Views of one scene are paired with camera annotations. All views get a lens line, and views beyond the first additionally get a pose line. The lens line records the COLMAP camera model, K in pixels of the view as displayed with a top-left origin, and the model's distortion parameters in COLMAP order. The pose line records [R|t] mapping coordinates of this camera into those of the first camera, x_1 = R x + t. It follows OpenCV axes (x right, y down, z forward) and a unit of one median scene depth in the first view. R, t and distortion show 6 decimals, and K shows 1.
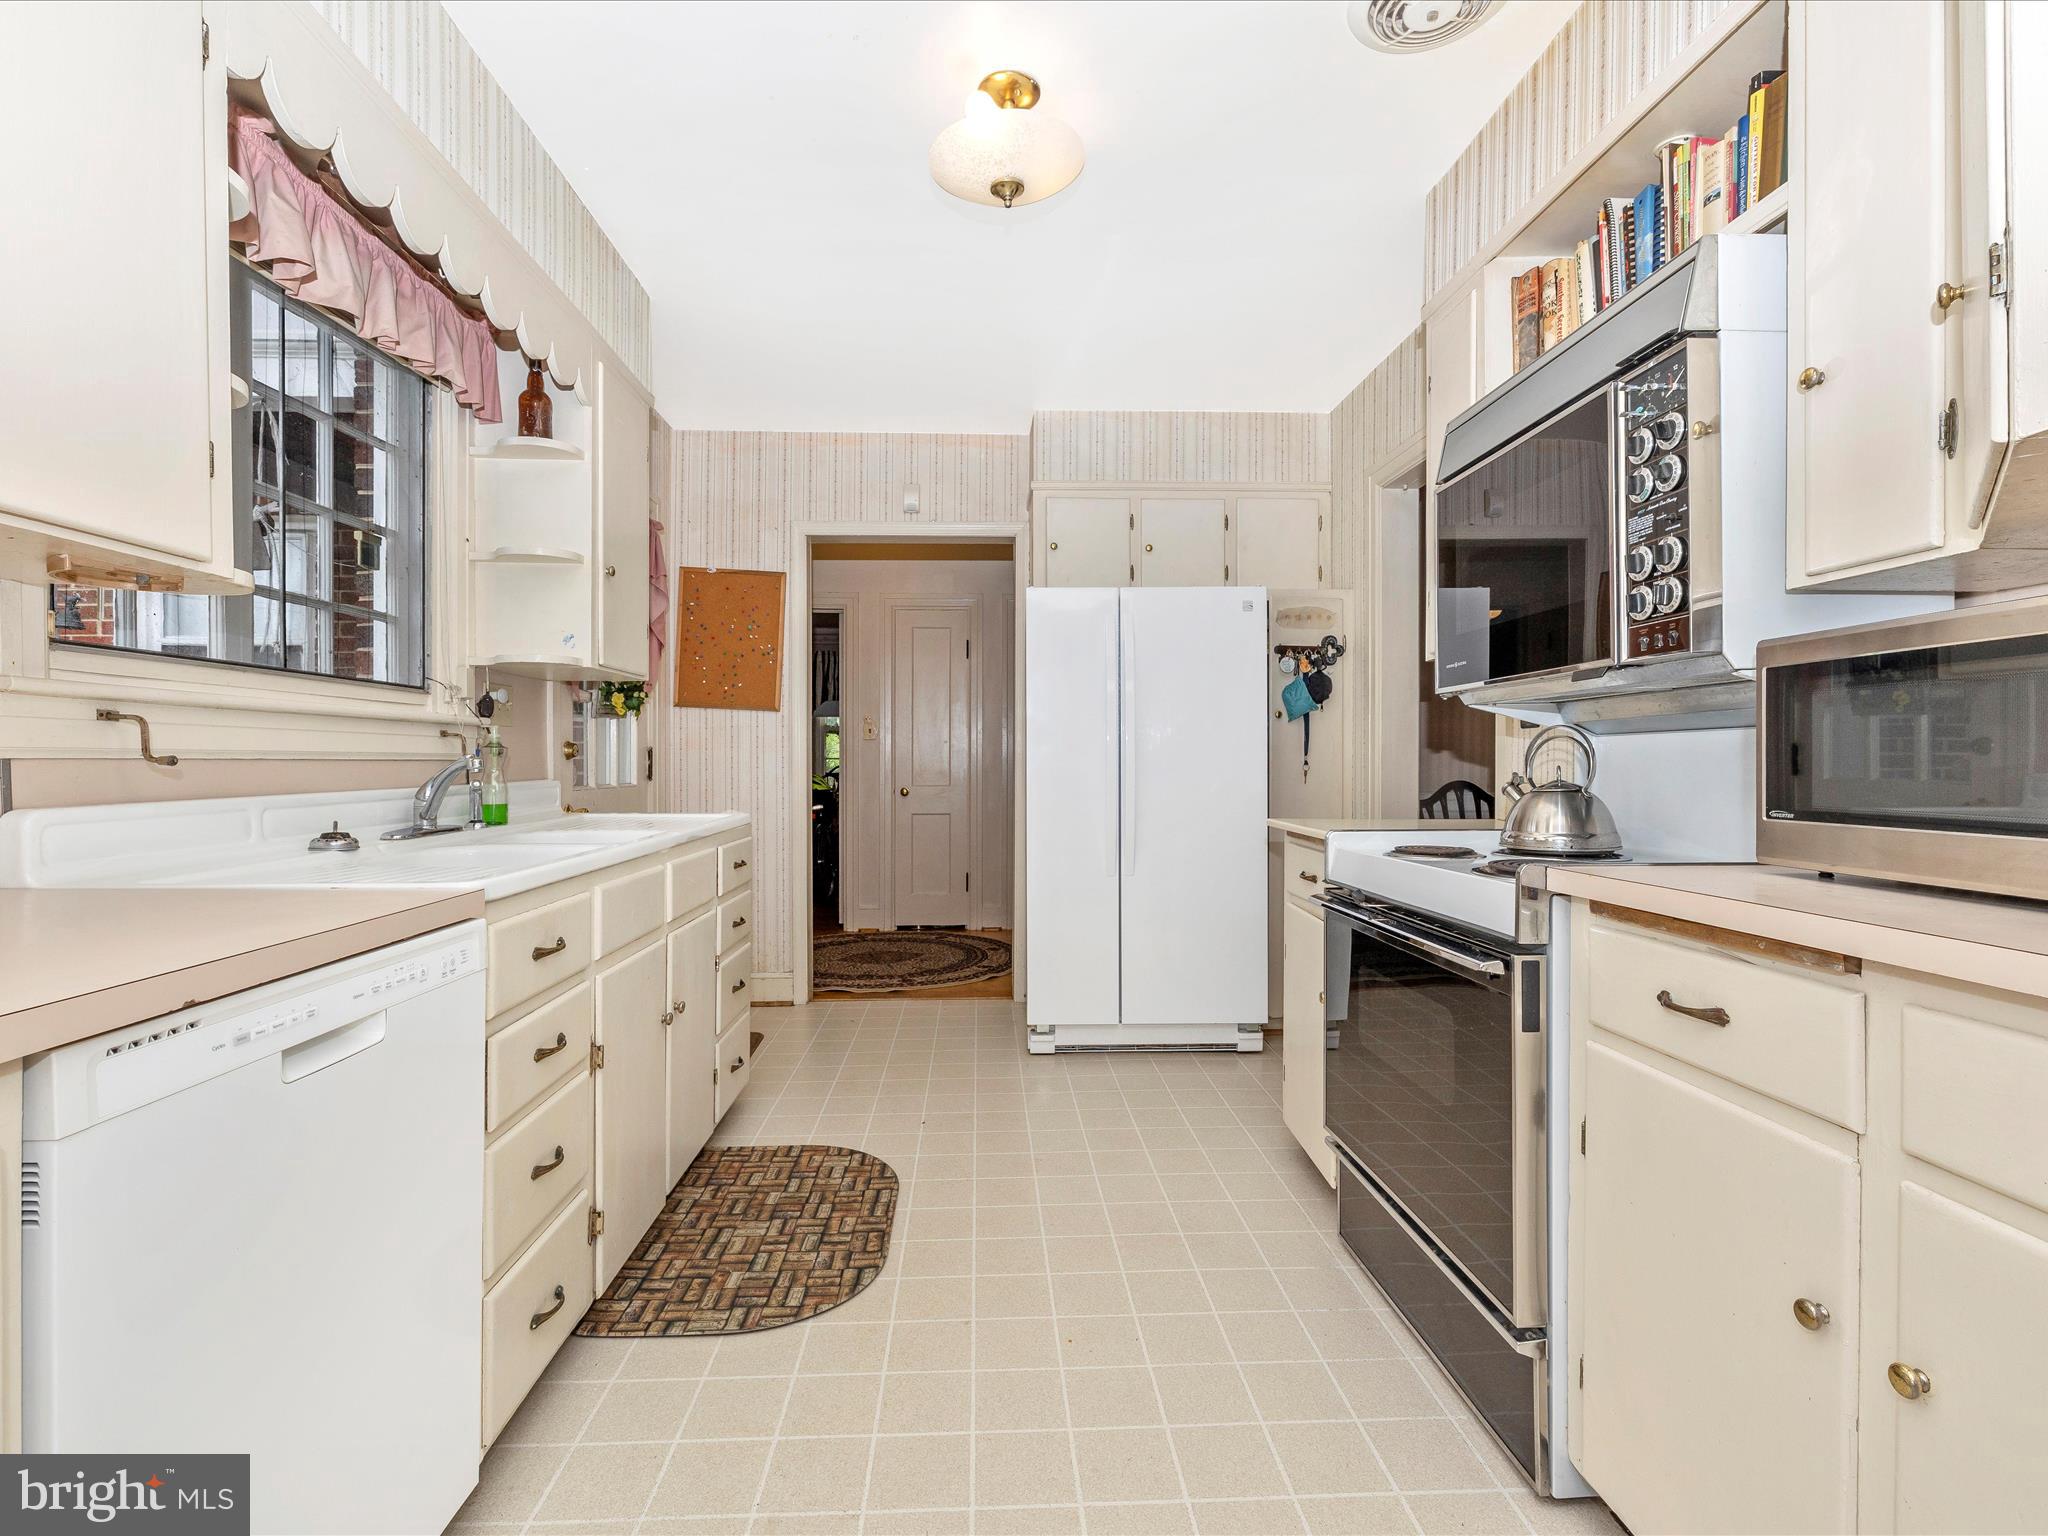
lens RADIAL K [[970.2, 0, 1024.7], [0, 970.2, 750.2], [0, 0, 1]] dist [0.003388, 0.000436]
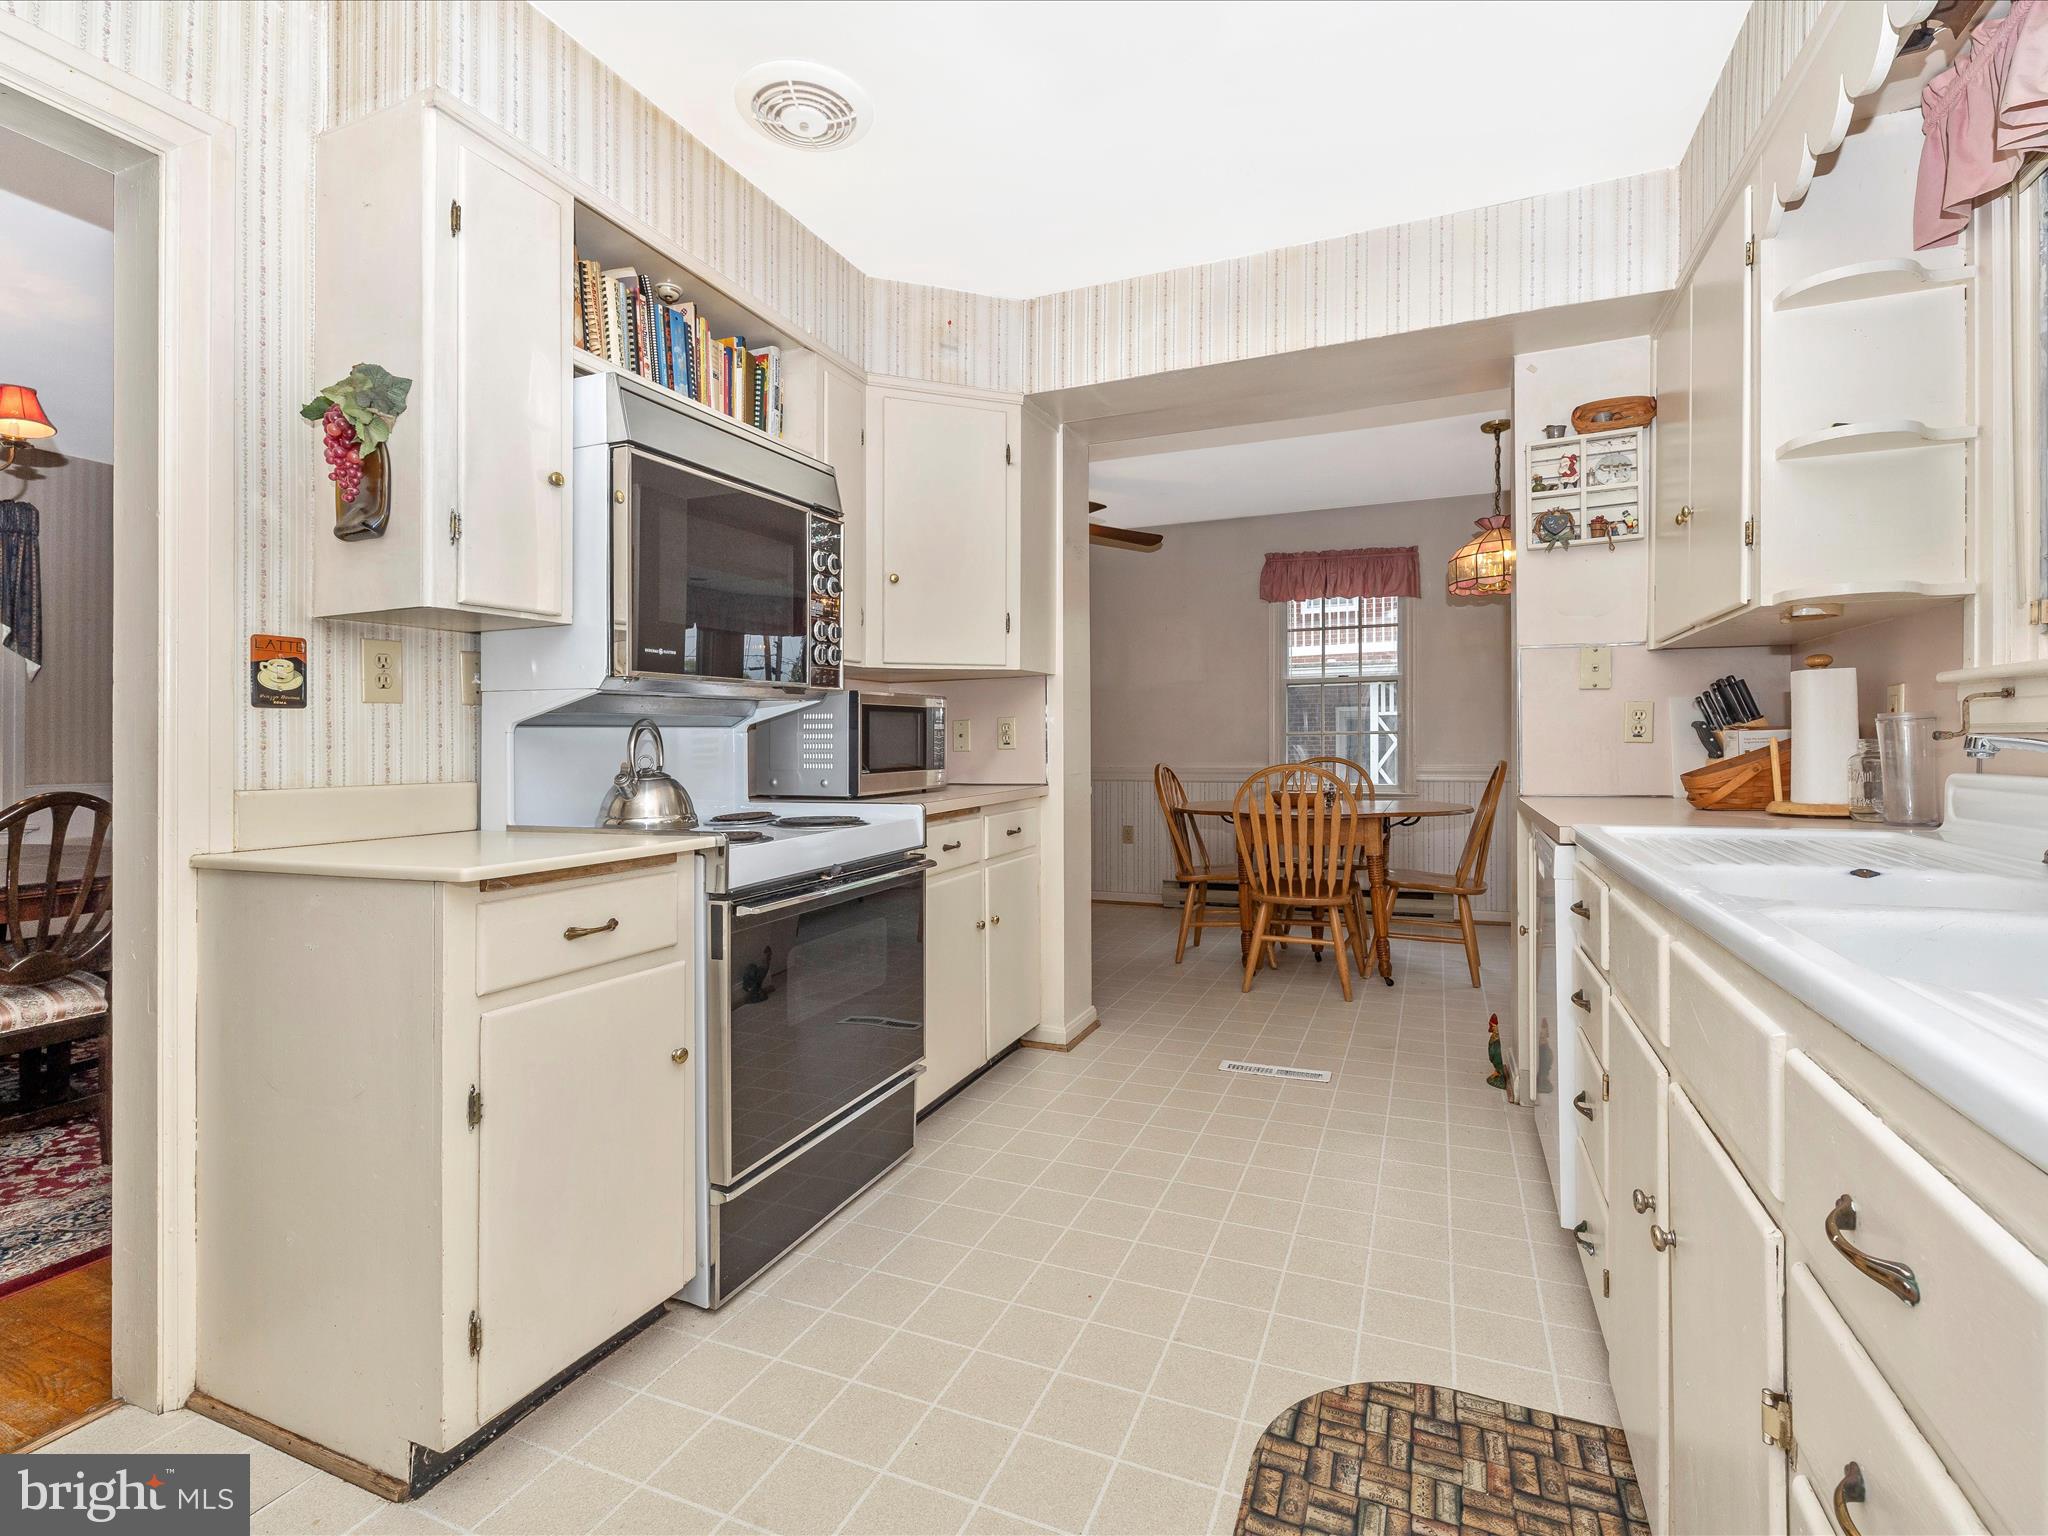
lens RADIAL K [[970.2, 0, 1024.7], [0, 970.2, 750.2], [0, 0, 1]] dist [0.003388, 0.000436]
pose [[-0.899732, 0.005920, 0.436402, -0.421064], [0.003767, 0.999976, -0.005799, 0.027499], [-0.436426, -0.003574, -0.899733, 2.371392]]
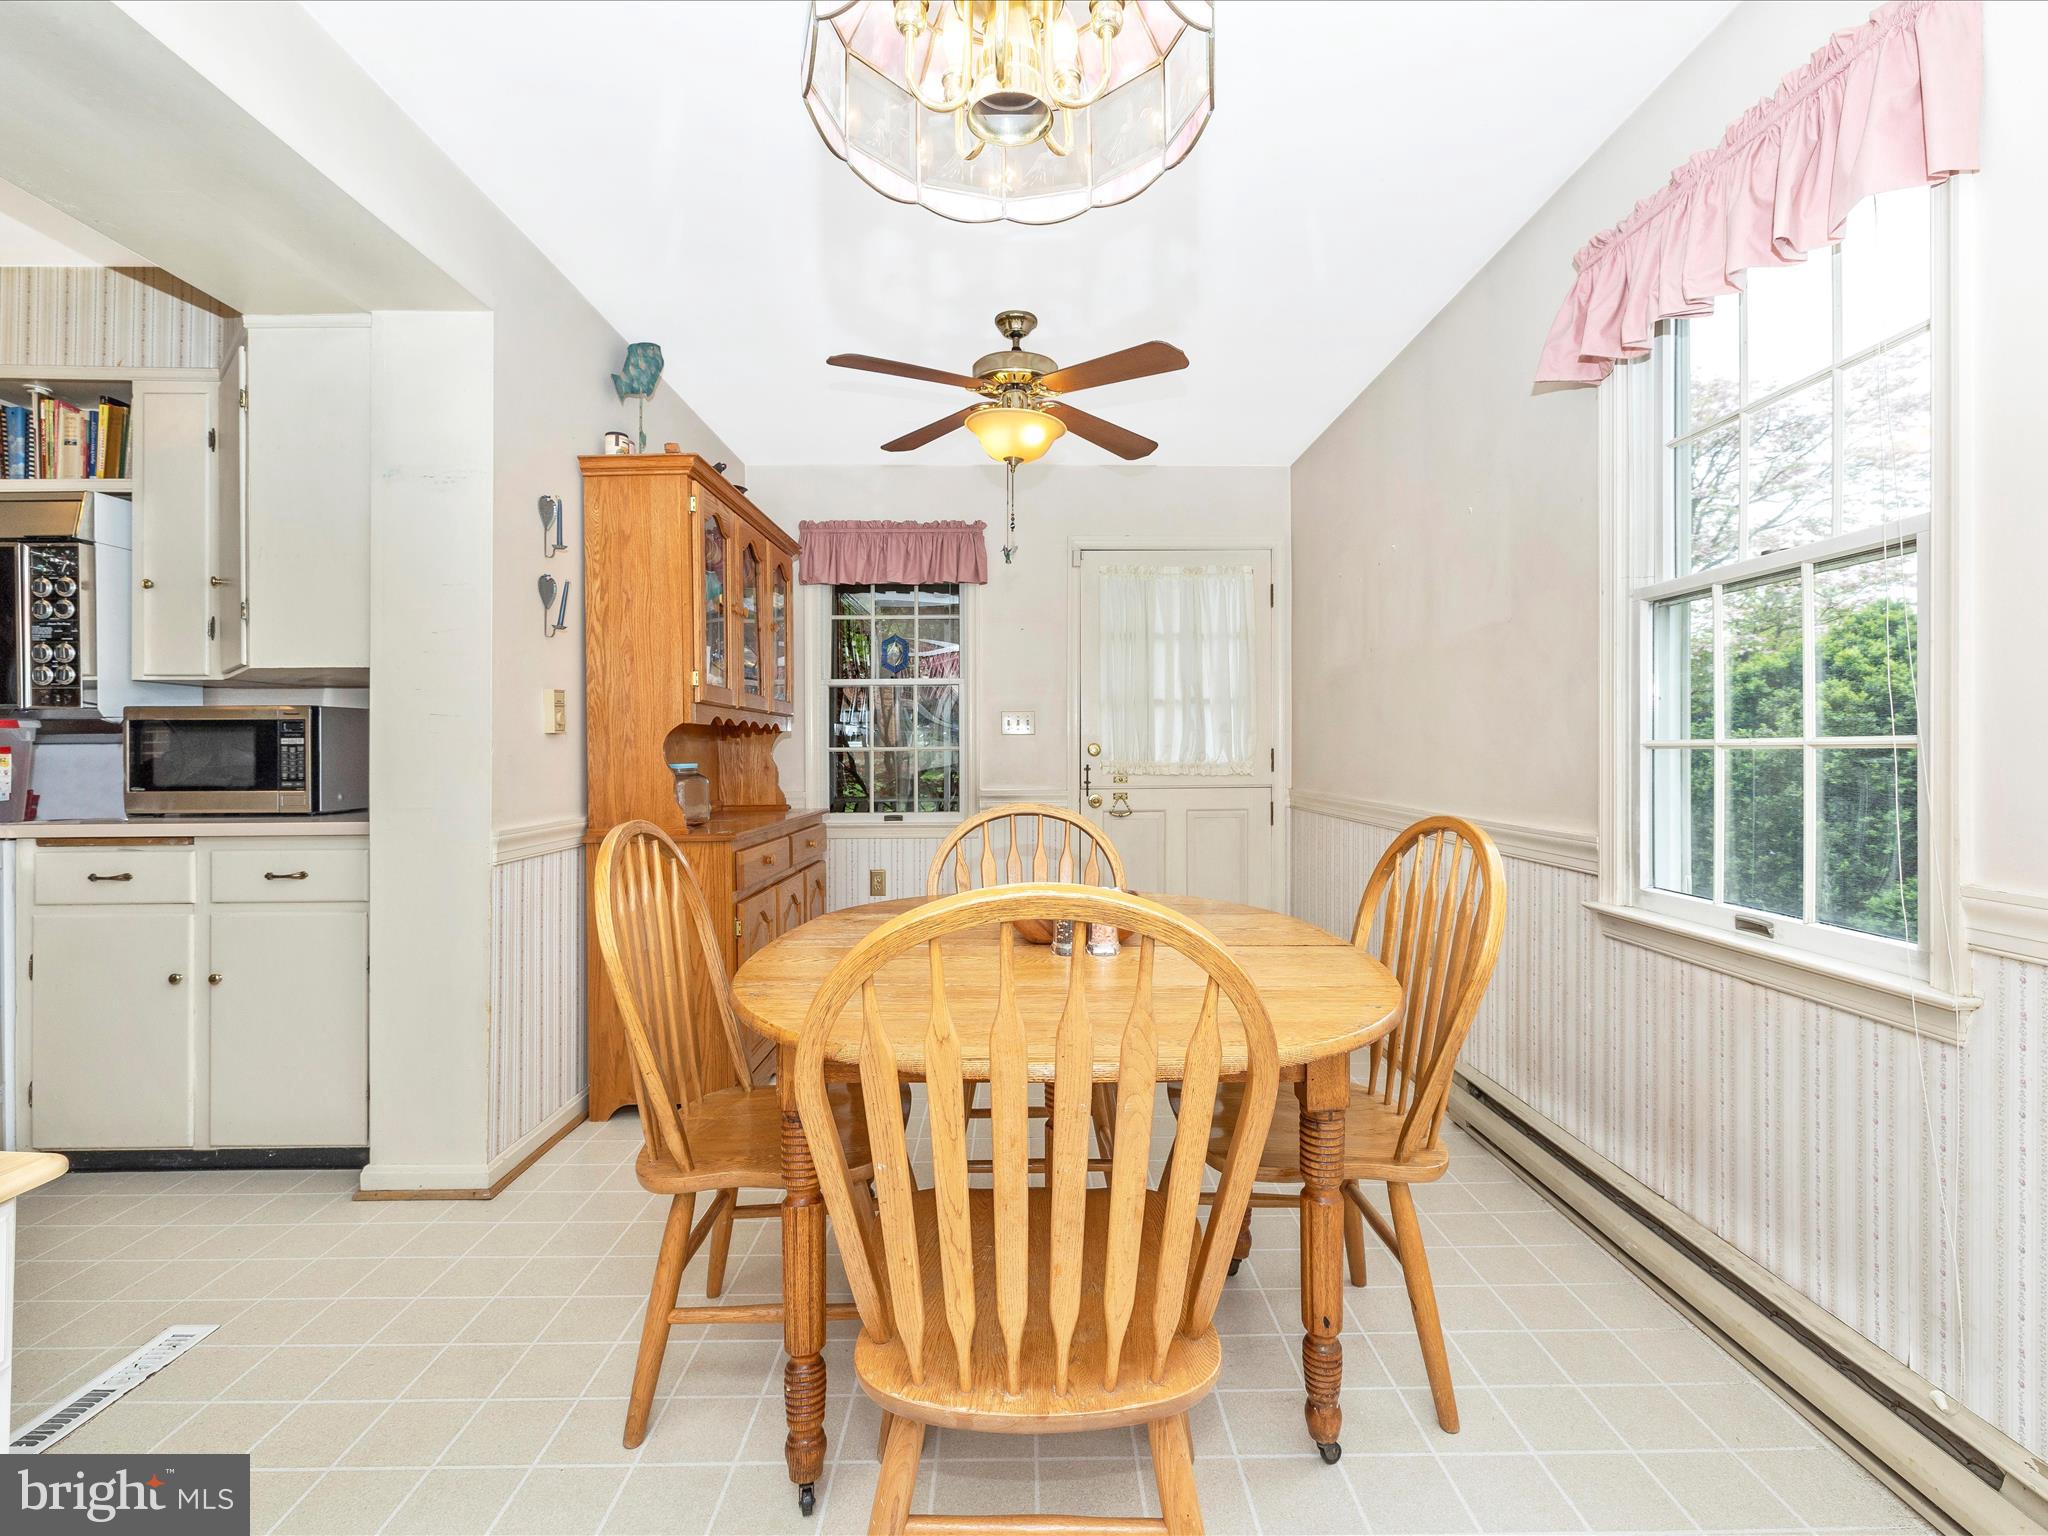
lens RADIAL K [[952.3, 0, 1023.0], [0, 952.3, 751.3], [0, 0, 1]] dist [0.001861, -0.001103]
pose [[0.039372, -0.004879, 0.999213, -1.043510], [0.000734, 0.999988, 0.004854, -0.020763], [-0.999224, 0.000543, 0.039375, -0.864947]]
